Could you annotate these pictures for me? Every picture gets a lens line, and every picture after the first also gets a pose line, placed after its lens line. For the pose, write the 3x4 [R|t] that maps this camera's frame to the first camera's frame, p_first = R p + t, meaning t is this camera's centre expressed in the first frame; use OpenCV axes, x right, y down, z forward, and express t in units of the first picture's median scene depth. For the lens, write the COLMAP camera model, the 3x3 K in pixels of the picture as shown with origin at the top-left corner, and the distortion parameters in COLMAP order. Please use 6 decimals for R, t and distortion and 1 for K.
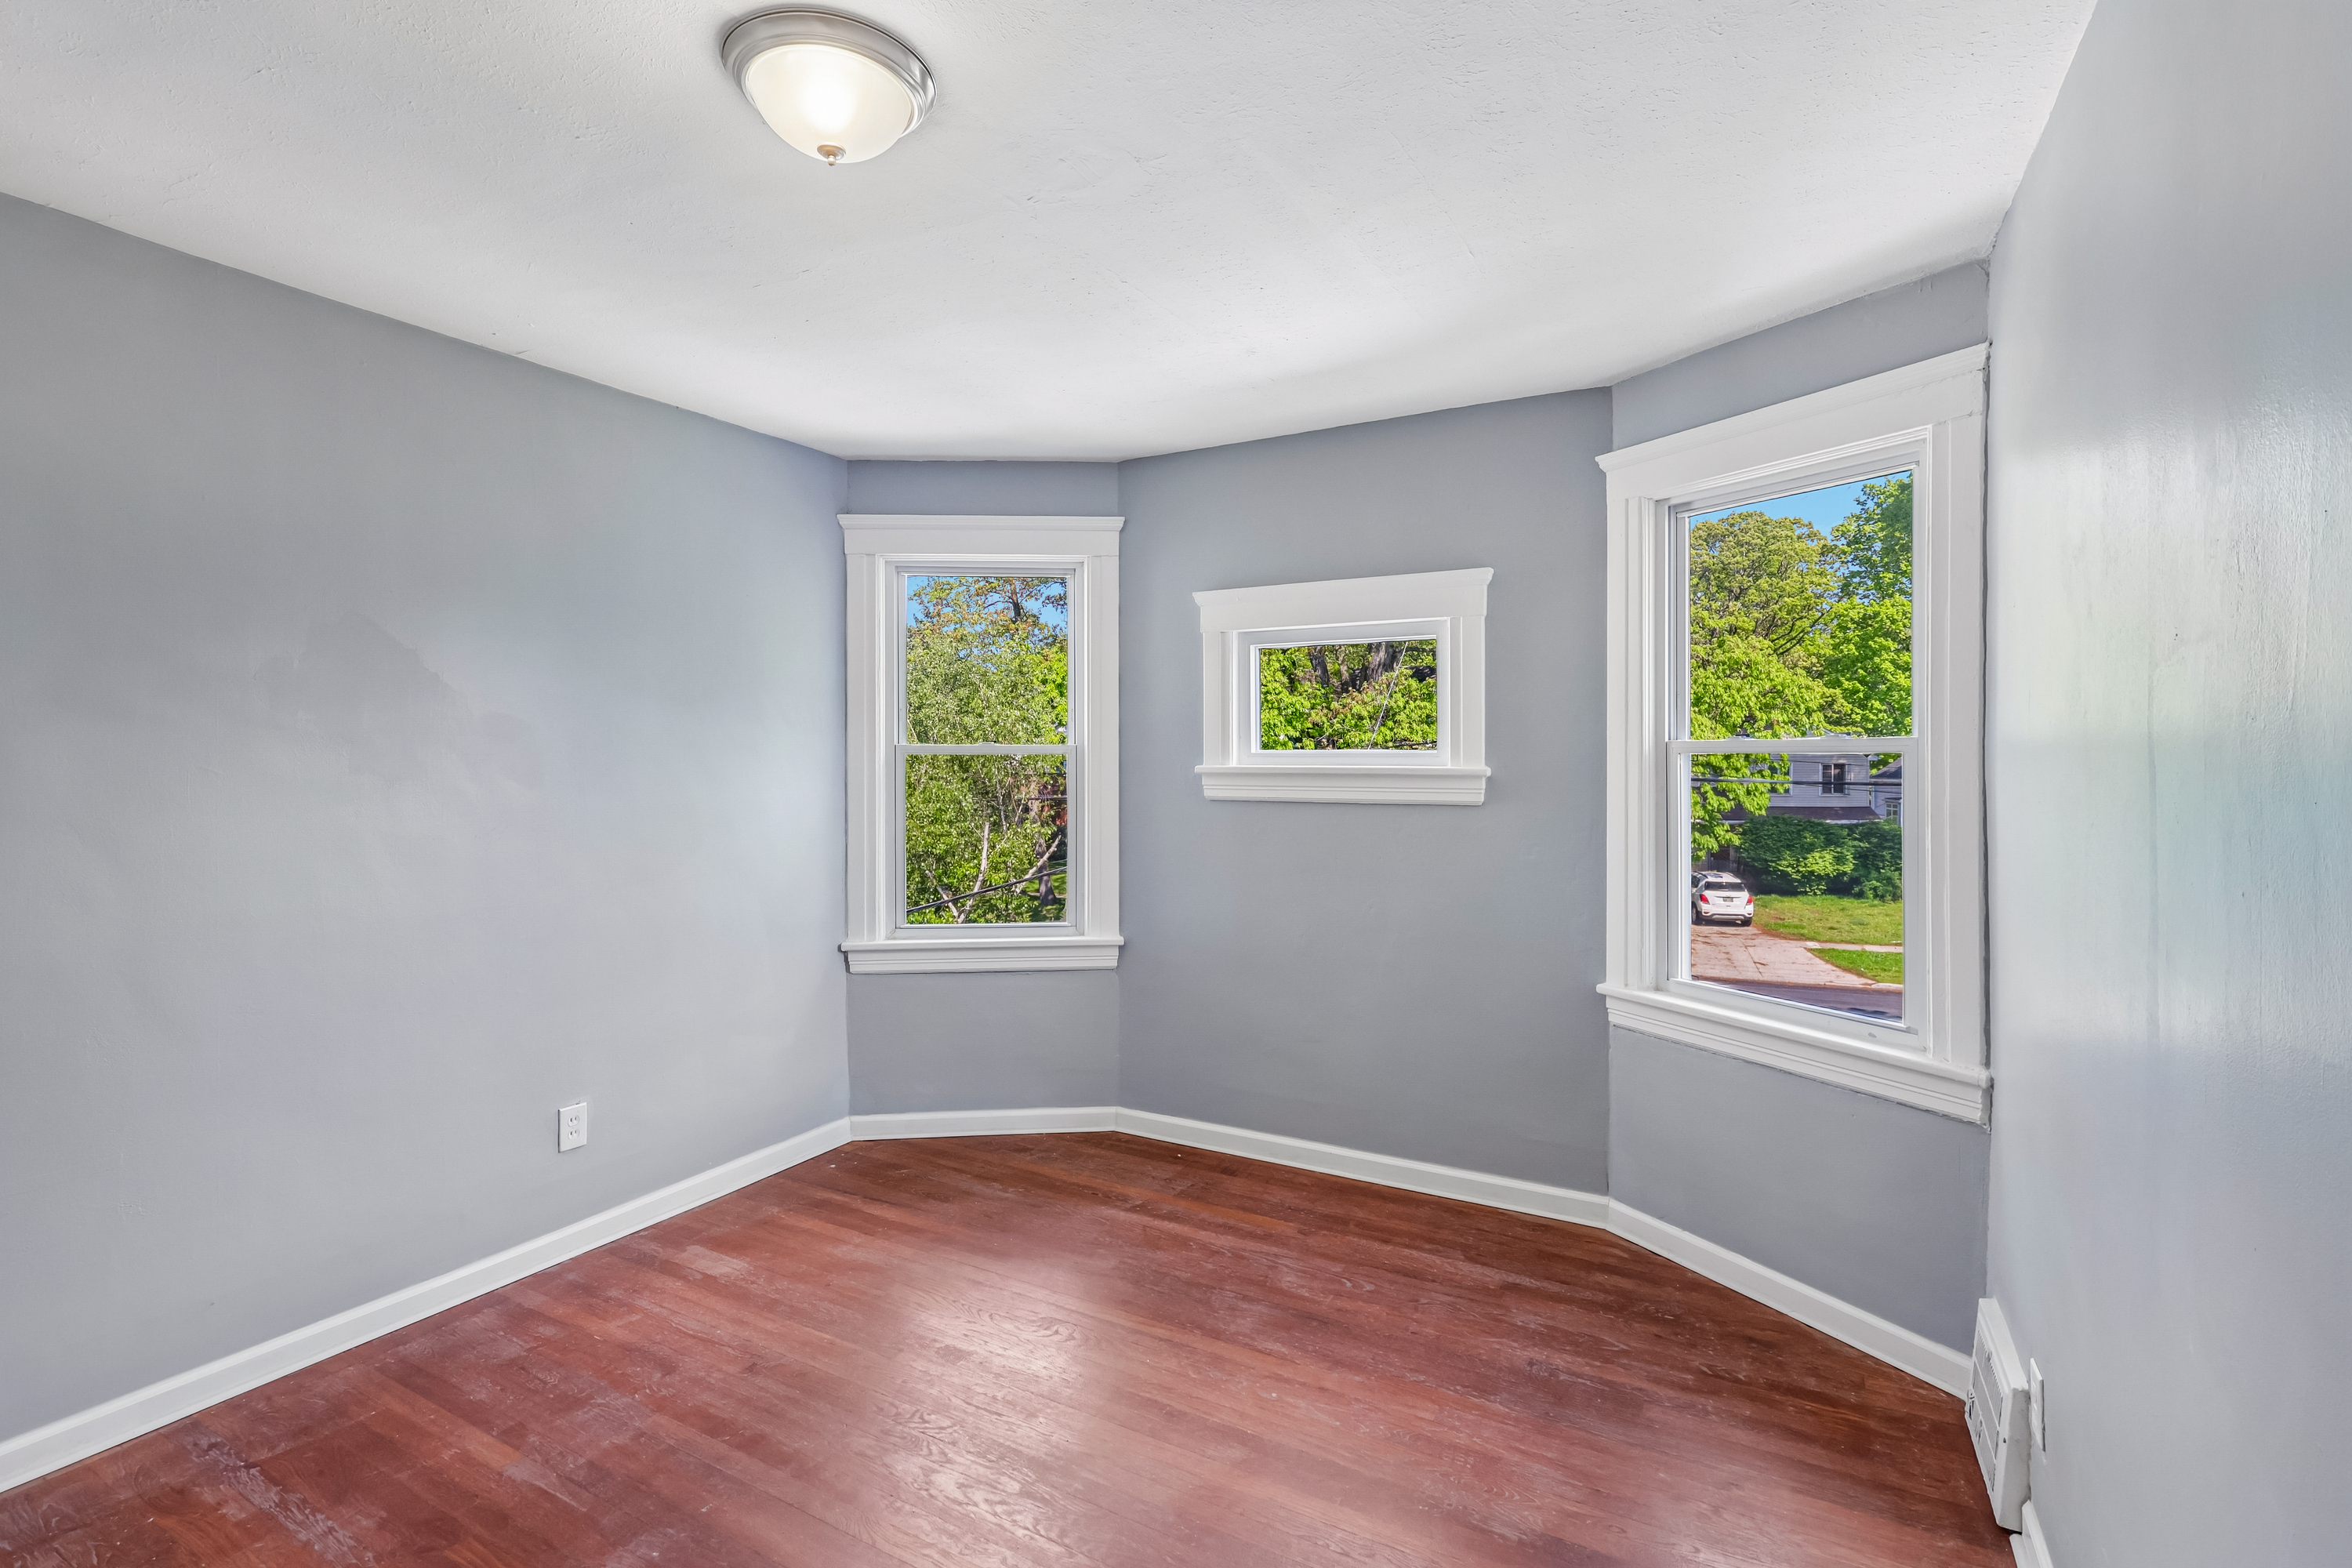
lens RADIAL K [[1121.0, 0, 1196.1], [0, 1121.0, 764.3], [0, 0, 1]] dist [0.004092, 0.000961]
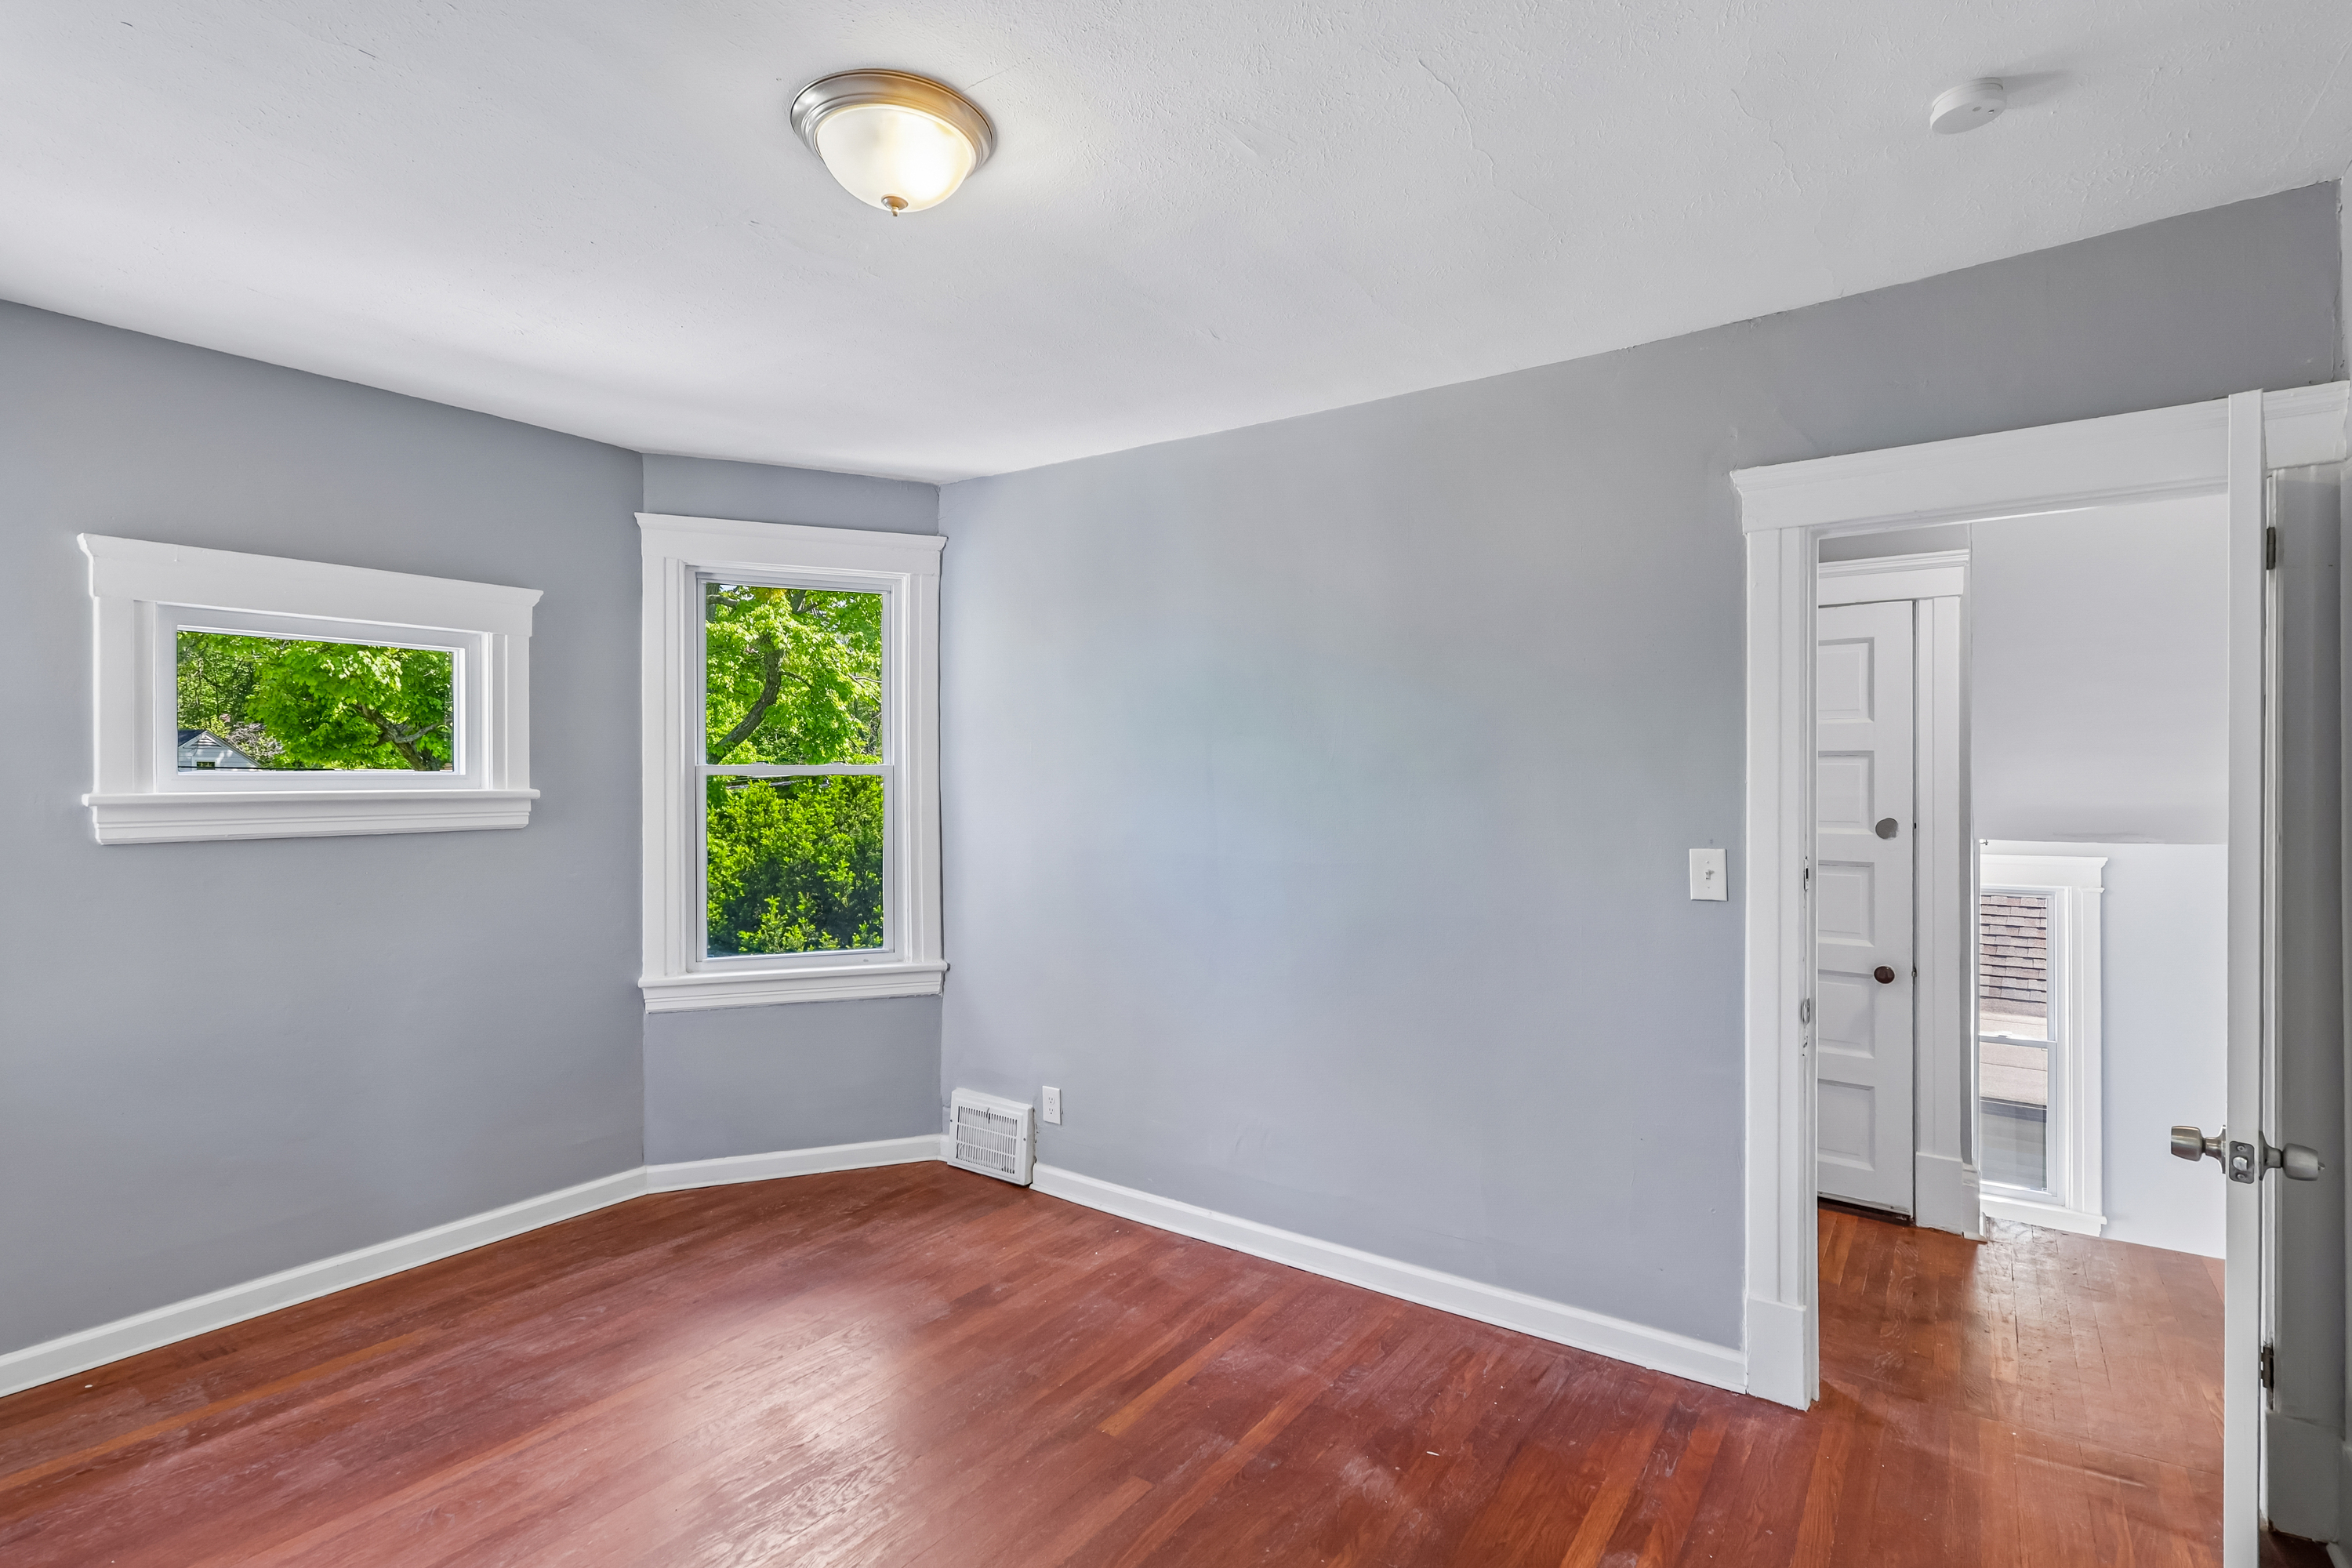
lens RADIAL K [[1121.0, 0, 1184.9], [0, 1121.0, 777.4], [0, 0, 1]] dist [0.004092, 0.000961]
pose [[0.102085, -0.002584, 0.994772, -0.712143], [0.010111, 0.999948, 0.001559, -0.004036], [-0.994724, 0.009899, 0.102106, 0.338469]]
